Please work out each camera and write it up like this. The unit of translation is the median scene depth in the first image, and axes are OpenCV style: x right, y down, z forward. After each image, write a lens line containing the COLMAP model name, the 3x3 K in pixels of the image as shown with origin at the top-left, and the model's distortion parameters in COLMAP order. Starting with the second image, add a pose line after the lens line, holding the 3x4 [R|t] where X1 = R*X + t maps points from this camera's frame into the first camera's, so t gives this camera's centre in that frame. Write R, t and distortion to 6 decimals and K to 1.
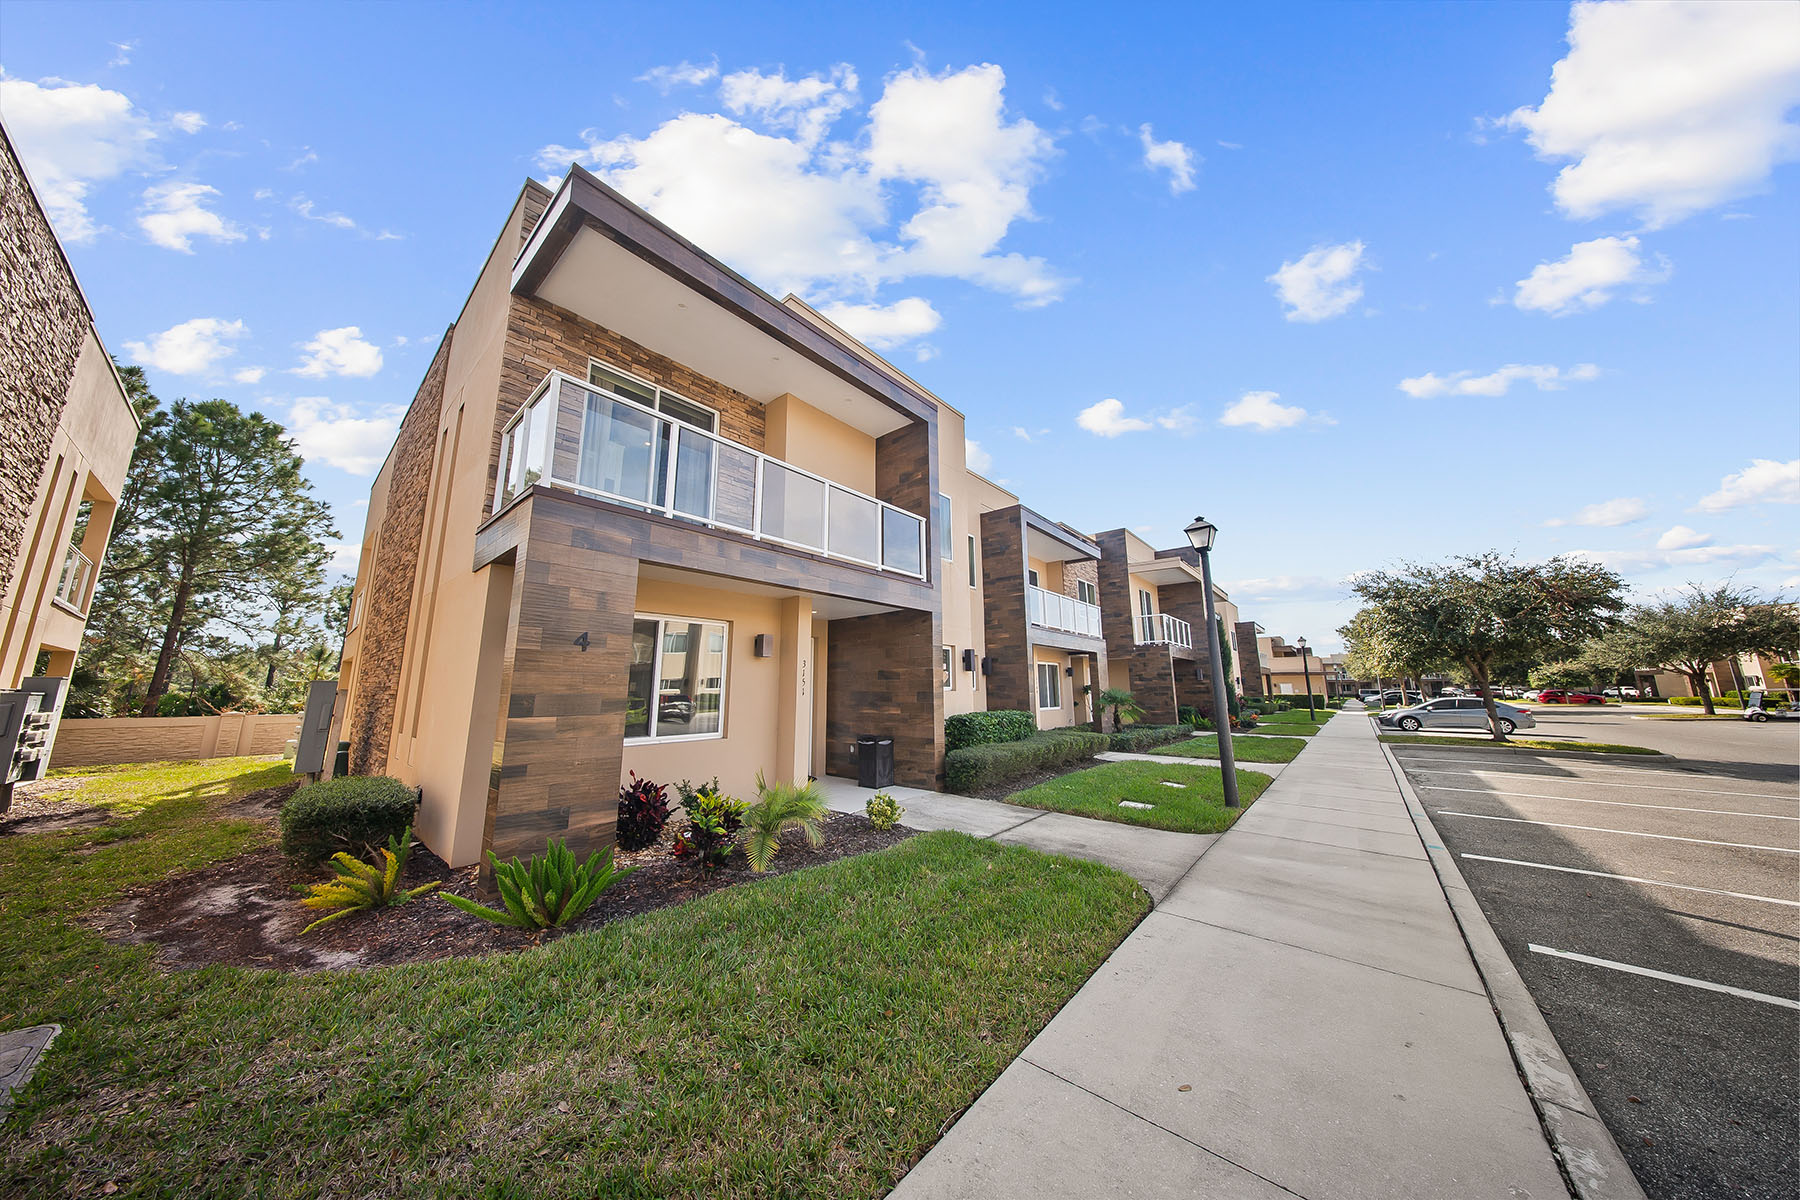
lens RADIAL K [[534.2, 0, 883.4], [0, 534.2, 593.0], [0, 0, 1]] dist [0.000275, -0.000074]
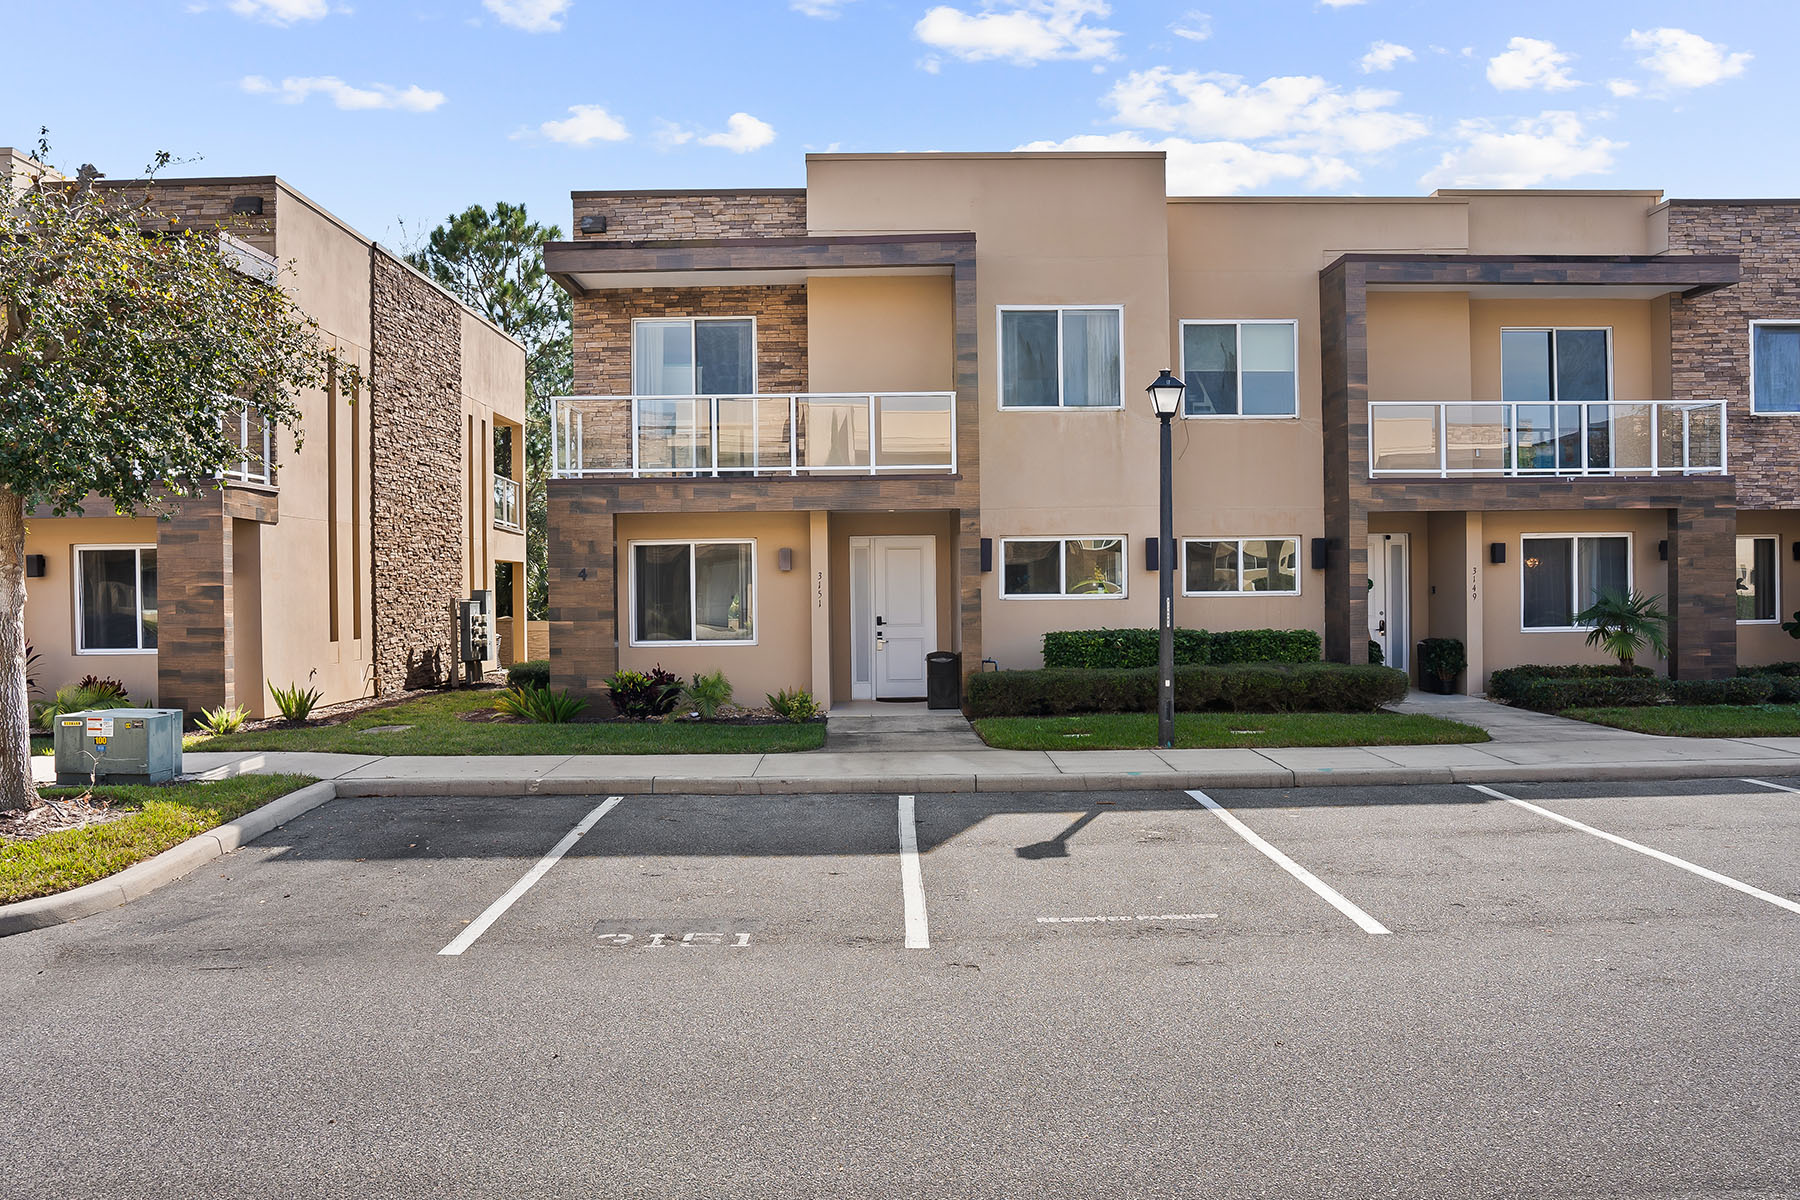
lens RADIAL K [[1465.1, 0, 853.2], [0, 1465.1, 581.6], [0, 0, 1]] dist [-0.129875, 0.099705]
pose [[0.648857, -0.007051, -0.760877, 3.938998], [0.149083, 0.981754, 0.118036, -0.337820], [0.746162, -0.190022, 0.638070, -1.394079]]
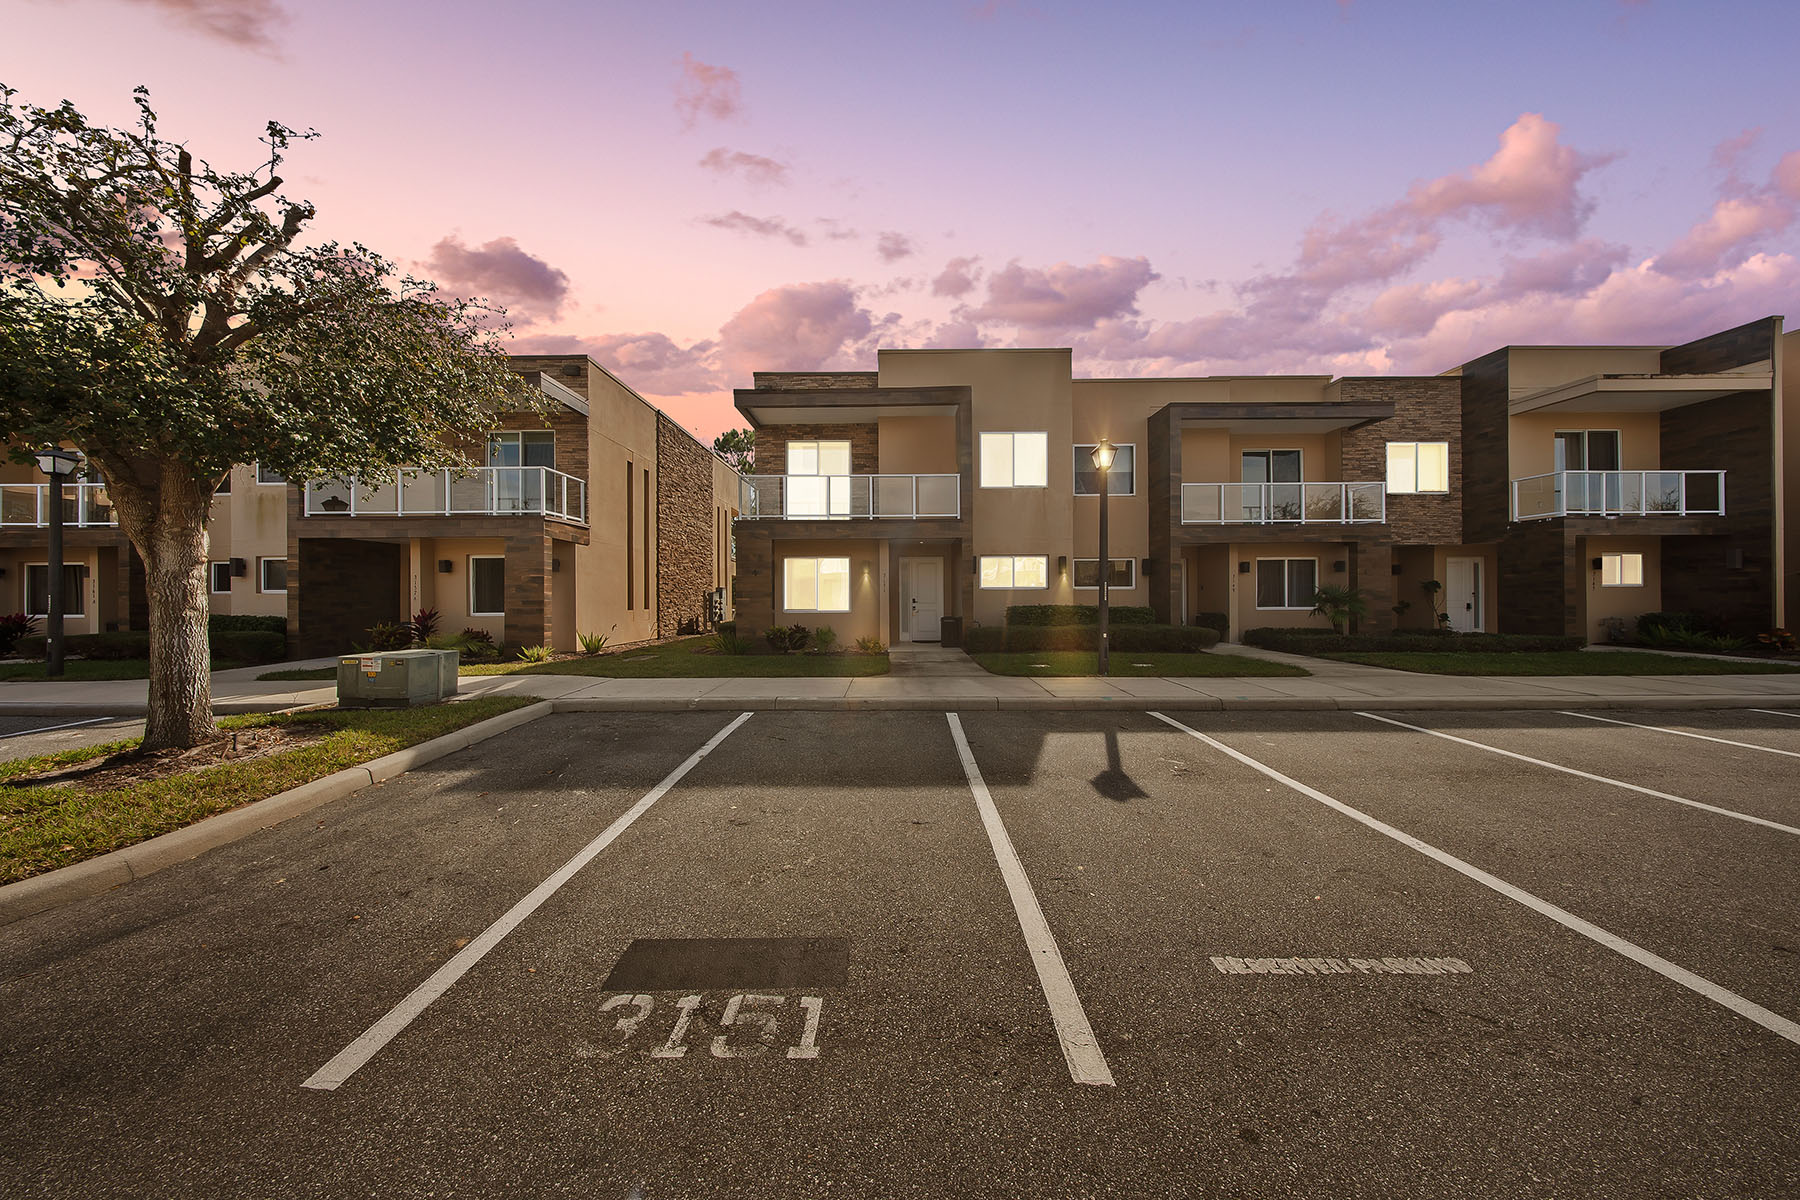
lens RADIAL K [[534.2, 0, 883.4], [0, 534.2, 593.0], [0, 0, 1]] dist [0.000275, -0.000074]
pose [[0.641909, -0.005140, -0.766763, 2.546507], [0.143544, 0.983105, 0.113581, -0.035154], [0.753225, -0.182973, 0.631802, -0.371737]]
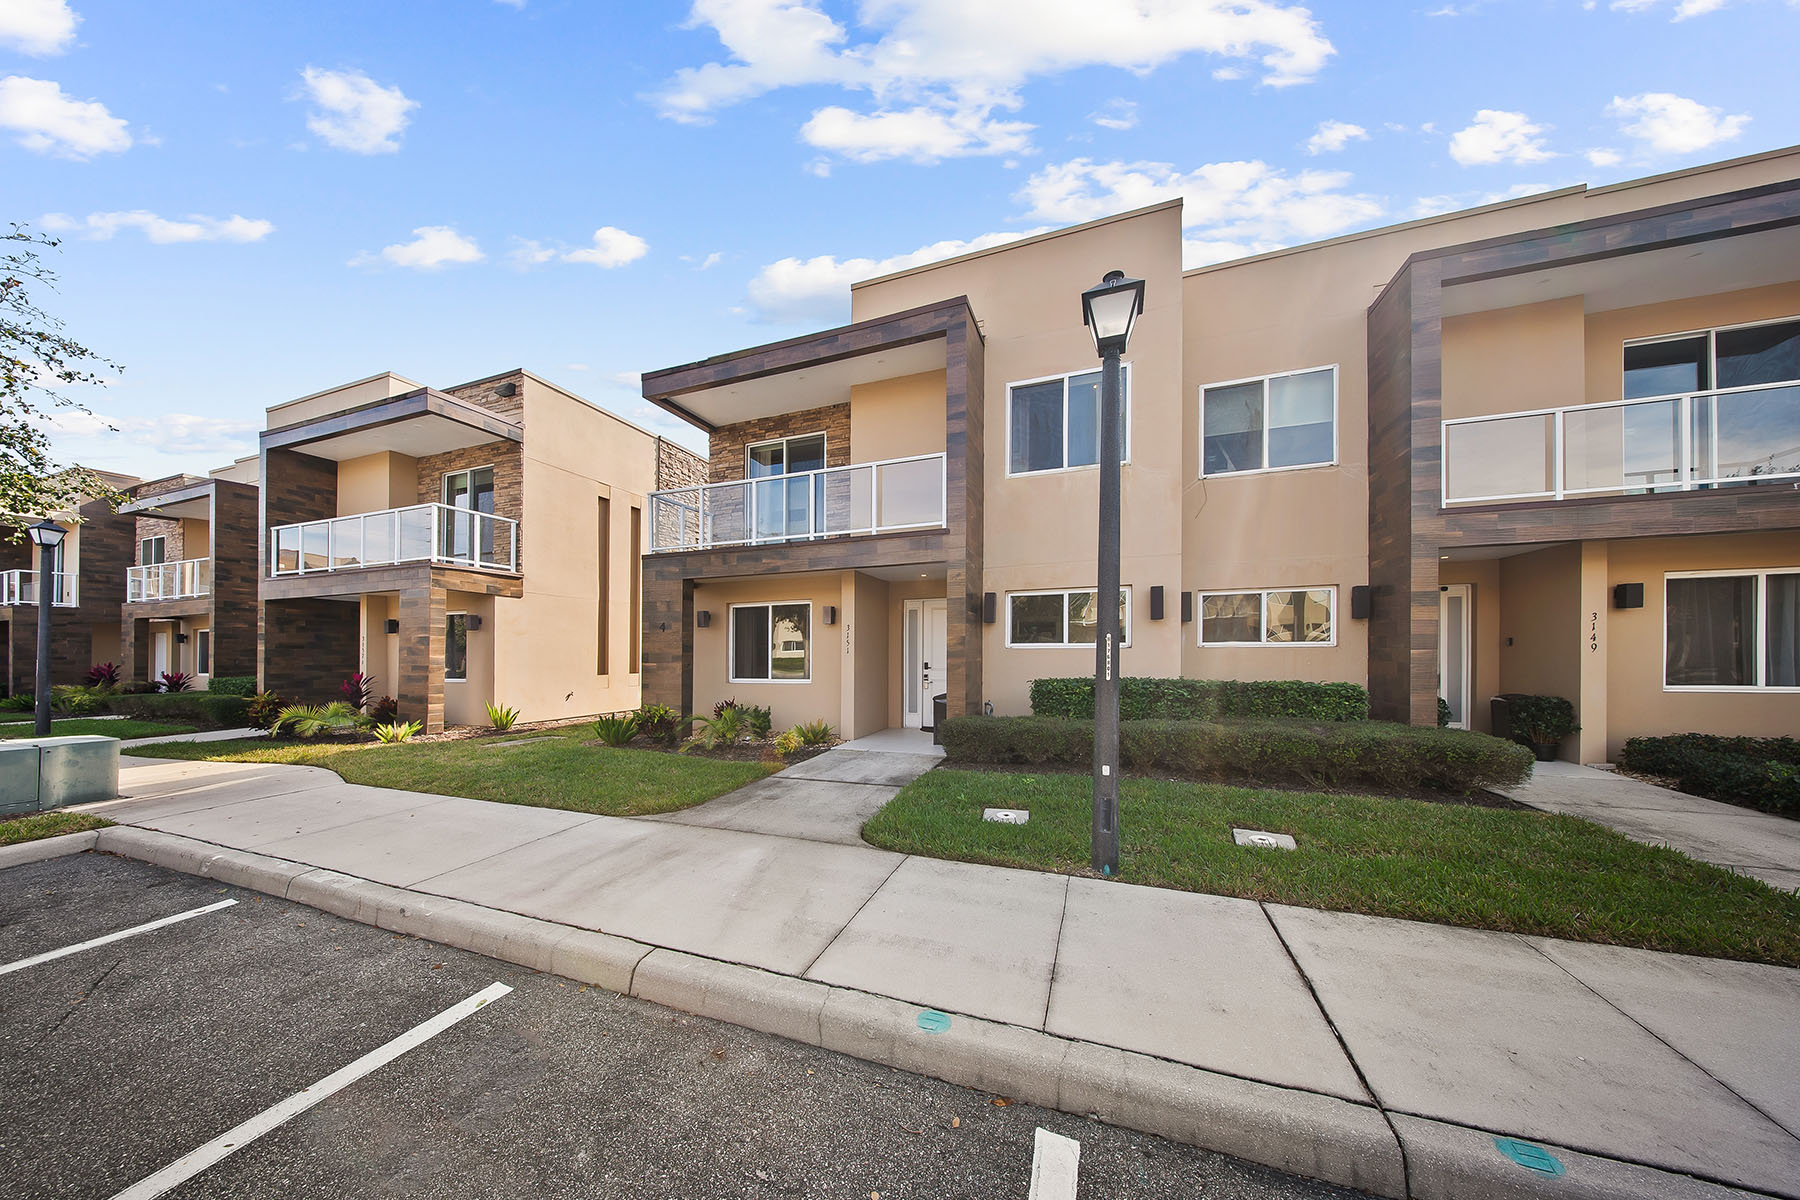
lens RADIAL K [[554.6, 0, 886.6], [0, 554.6, 652.7], [0, 0, 1]] dist [-0.004212, -0.000108]
pose [[0.340633, -0.000433, -0.940196, 2.098775], [0.178247, 0.981894, 0.064127, 0.248064], [0.923145, -0.189431, 0.334543, 1.307561]]
